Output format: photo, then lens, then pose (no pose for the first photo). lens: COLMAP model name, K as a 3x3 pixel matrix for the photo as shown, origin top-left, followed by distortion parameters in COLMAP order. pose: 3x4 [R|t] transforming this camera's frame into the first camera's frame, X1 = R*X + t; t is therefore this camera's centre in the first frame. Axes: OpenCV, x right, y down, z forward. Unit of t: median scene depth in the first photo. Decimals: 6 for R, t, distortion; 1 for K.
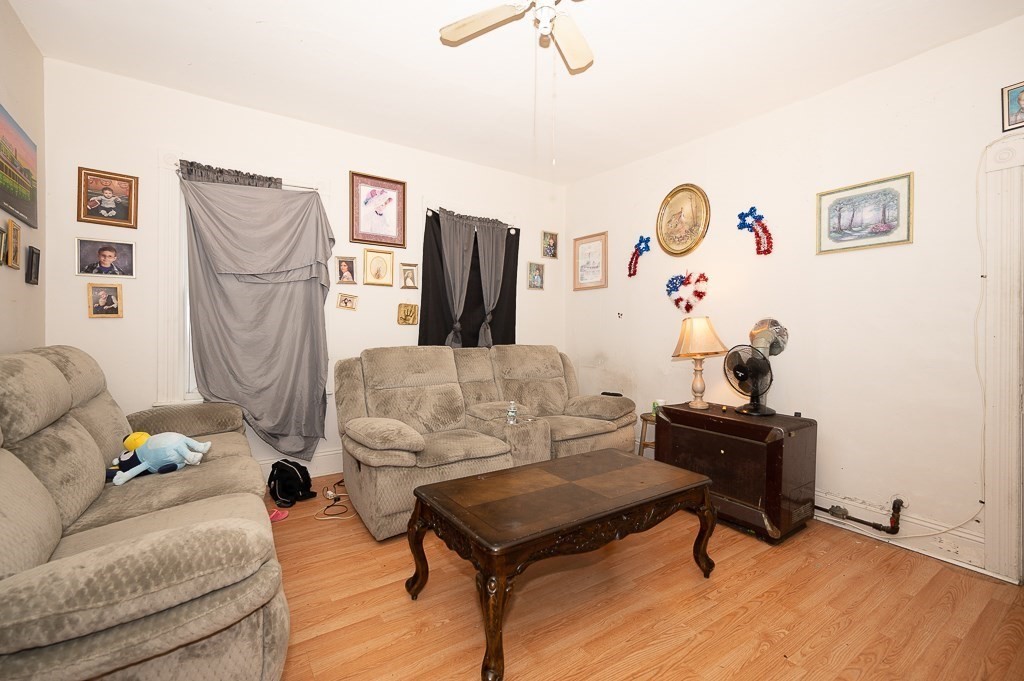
lens RADIAL K [[452.1, 0, 513.1], [0, 452.1, 336.9], [0, 0, 1]] dist [0.000394, -0.000005]
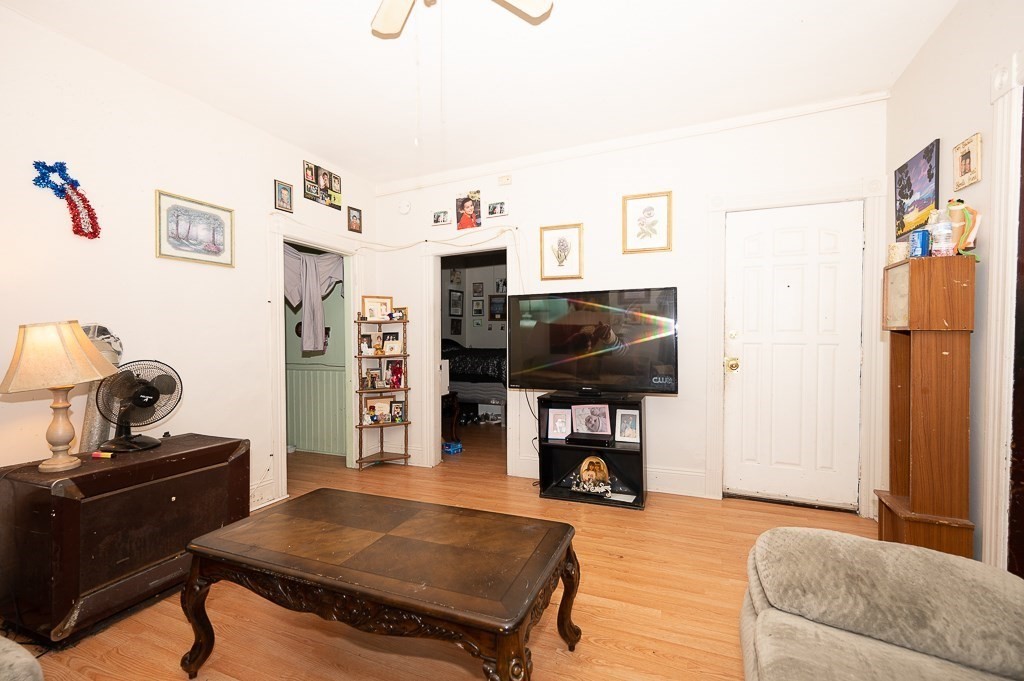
lens RADIAL K [[452.1, 0, 513.2], [0, 452.1, 338.9], [0, 0, 1]] dist [0.000394, -0.000005]
pose [[-0.554096, -0.013923, 0.832336, -0.490126], [0.003745, 0.999808, 0.019218, -0.032273], [-0.832444, 0.013766, -0.553938, 0.924720]]
